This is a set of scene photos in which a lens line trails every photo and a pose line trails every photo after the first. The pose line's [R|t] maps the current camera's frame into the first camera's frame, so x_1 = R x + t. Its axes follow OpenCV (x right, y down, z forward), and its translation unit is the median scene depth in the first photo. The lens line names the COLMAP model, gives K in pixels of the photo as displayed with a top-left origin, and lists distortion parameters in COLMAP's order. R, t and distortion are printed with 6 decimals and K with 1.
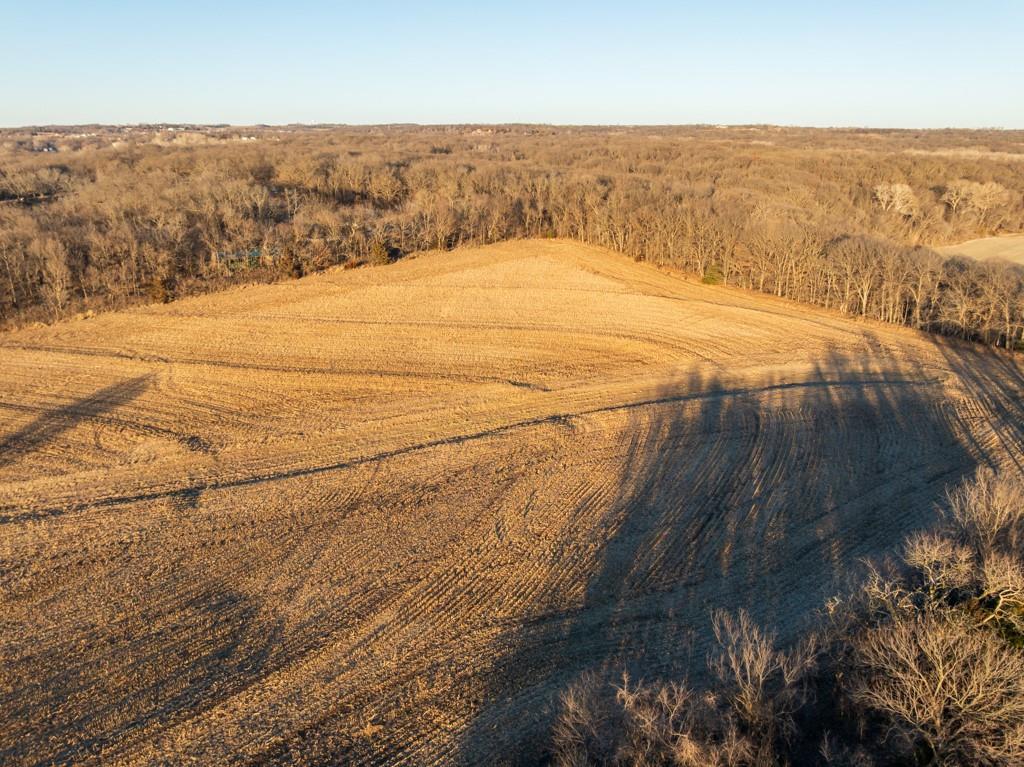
lens RADIAL K [[729.7, 0, 517.0], [0, 729.7, 383.1], [0, 0, 1]] dist [-0.050901, 0.019357]
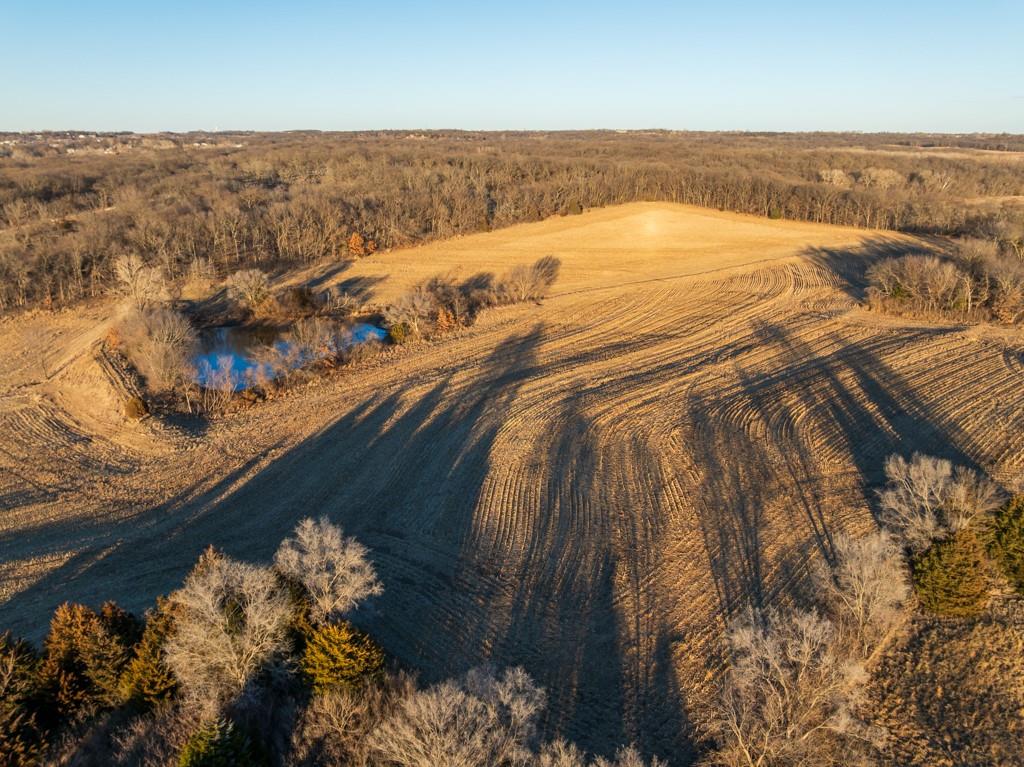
lens RADIAL K [[729.7, 0, 517.0], [0, 729.7, 383.1], [0, 0, 1]] dist [-0.050901, 0.019357]
pose [[0.988544, -0.050689, 0.142164, -0.103560], [0.051687, 0.998658, -0.003334, 0.039044], [-0.141805, 0.010644, 0.989837, -0.108326]]
